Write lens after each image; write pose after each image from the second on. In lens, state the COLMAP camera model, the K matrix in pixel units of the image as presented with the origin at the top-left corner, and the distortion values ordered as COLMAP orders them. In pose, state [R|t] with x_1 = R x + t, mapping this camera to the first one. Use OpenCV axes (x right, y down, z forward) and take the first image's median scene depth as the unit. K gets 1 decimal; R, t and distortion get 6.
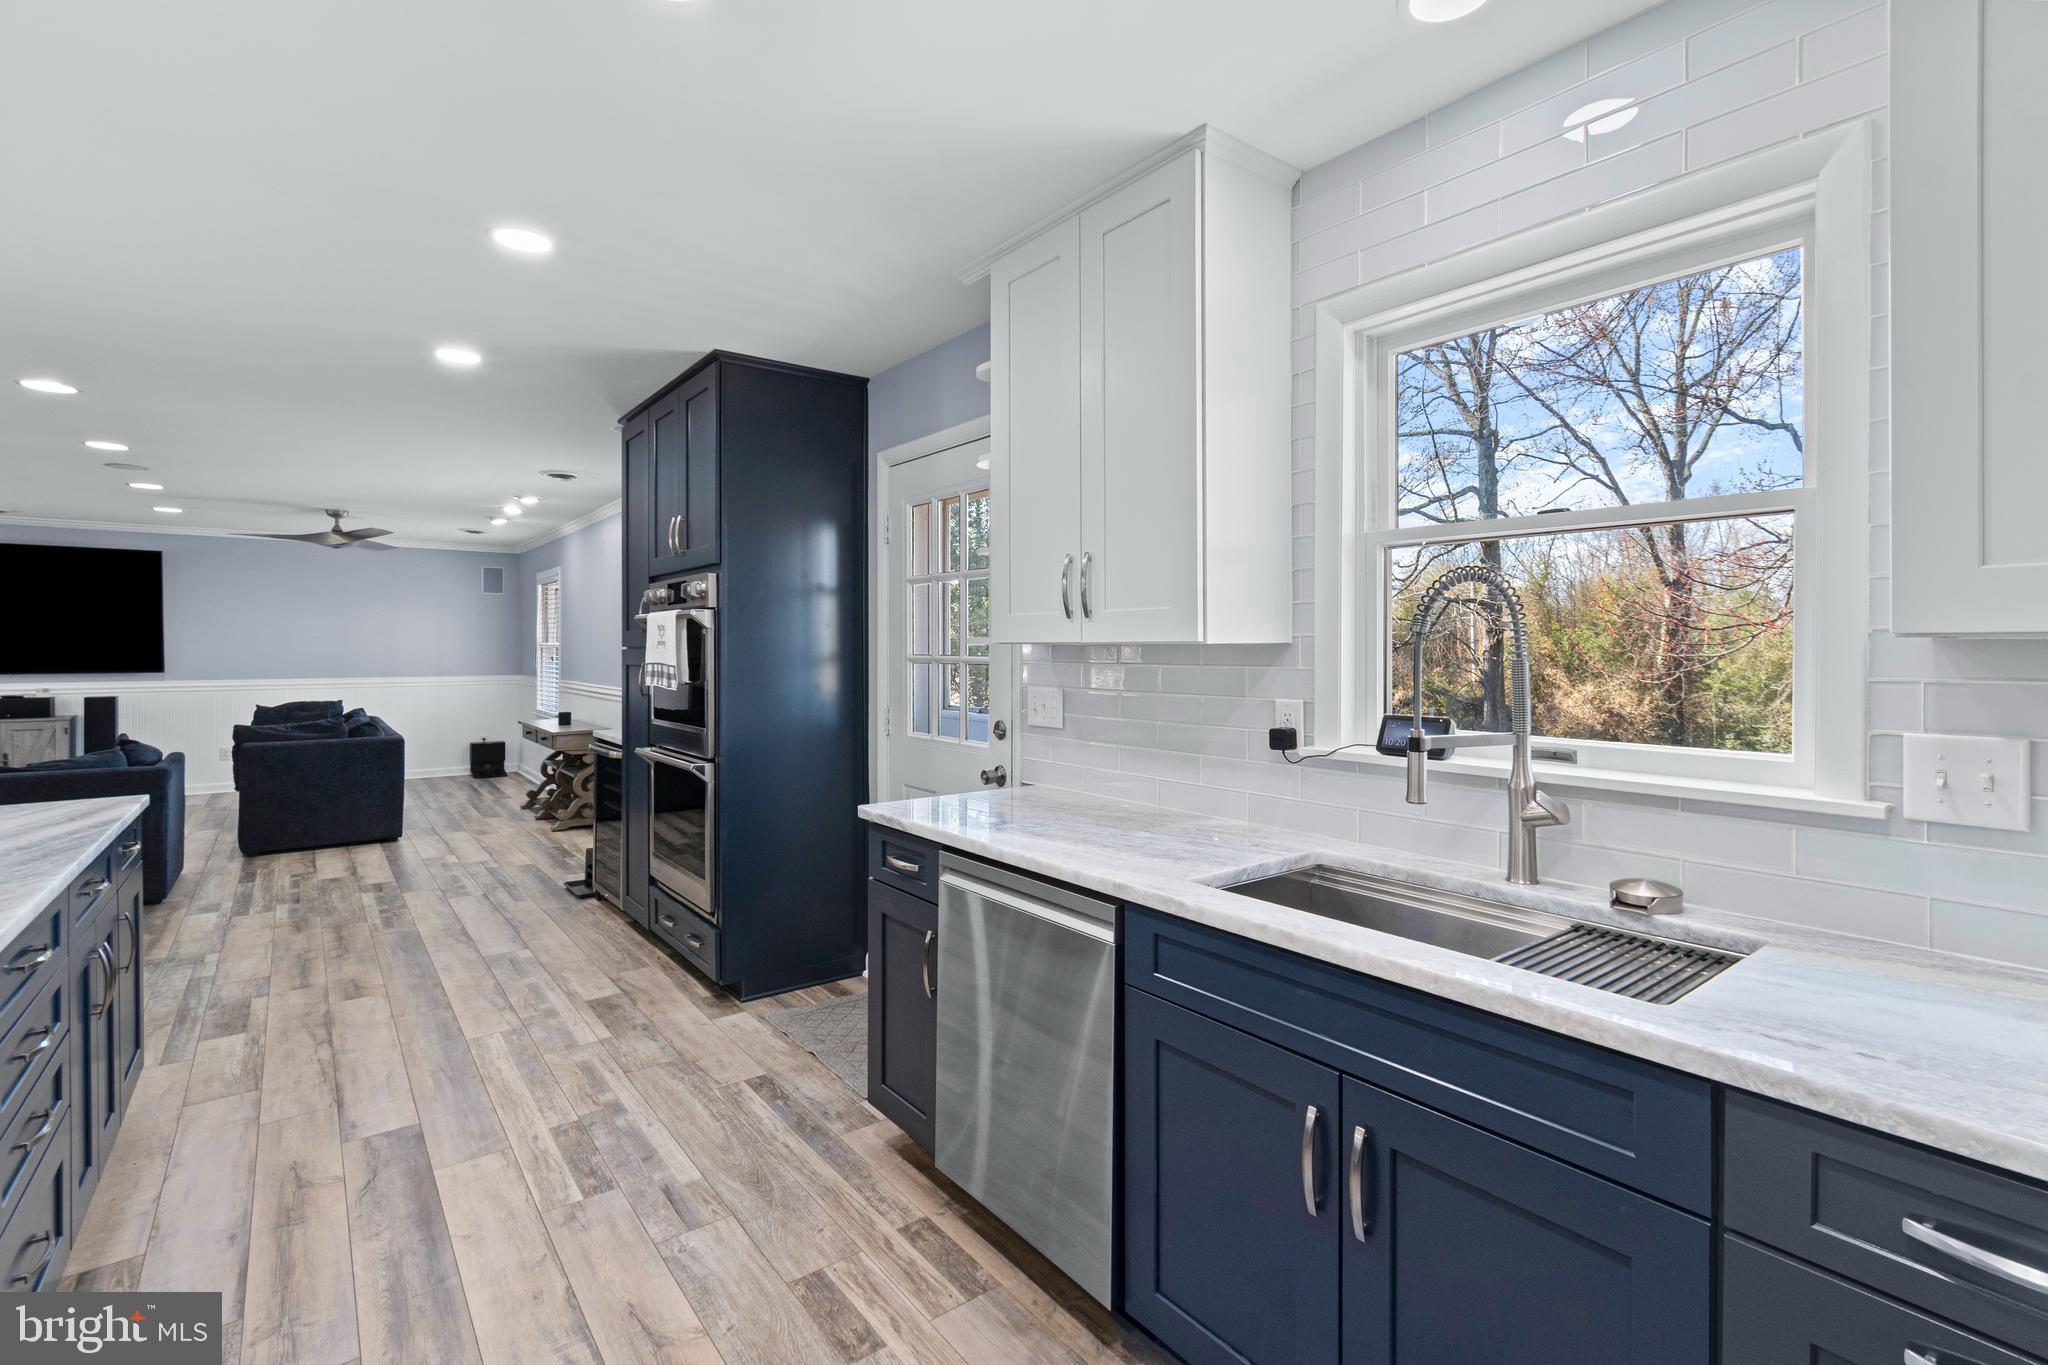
lens RADIAL K [[924.8, 0, 1012.1], [0, 924.8, 646.0], [0, 0, 1]] dist [0.000874, -0.001518]
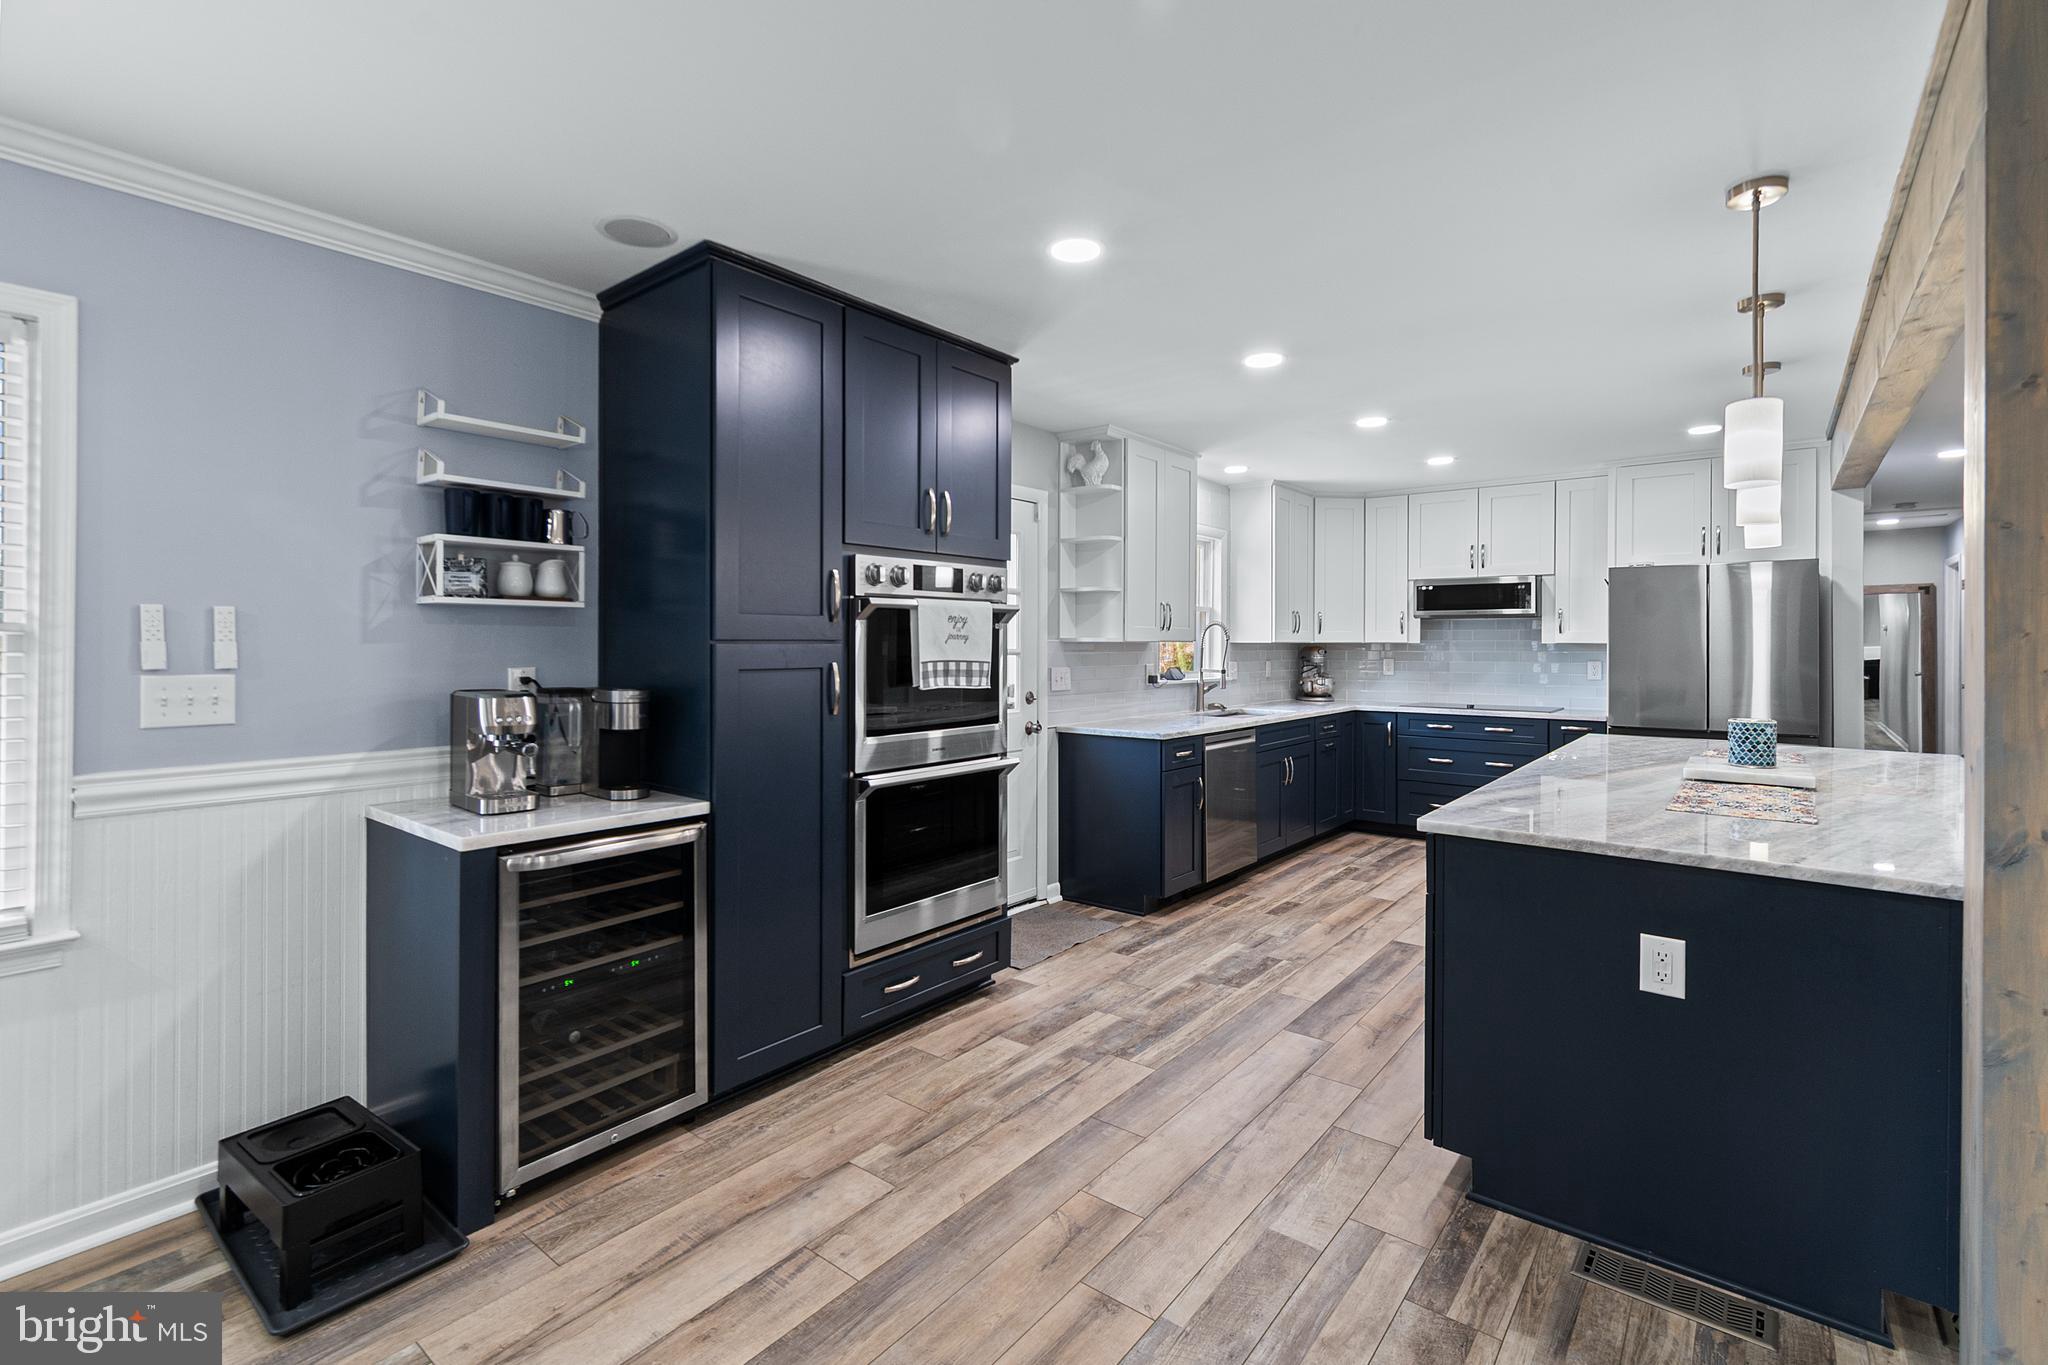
lens RADIAL K [[924.8, 0, 1012.1], [0, 924.8, 646.0], [0, 0, 1]] dist [0.000874, -0.001518]
pose [[-0.230684, -0.001718, 0.973027, -1.531365], [-0.002224, 0.999997, 0.001238, 0.006171], [-0.973026, -0.001878, -0.230687, 1.429442]]
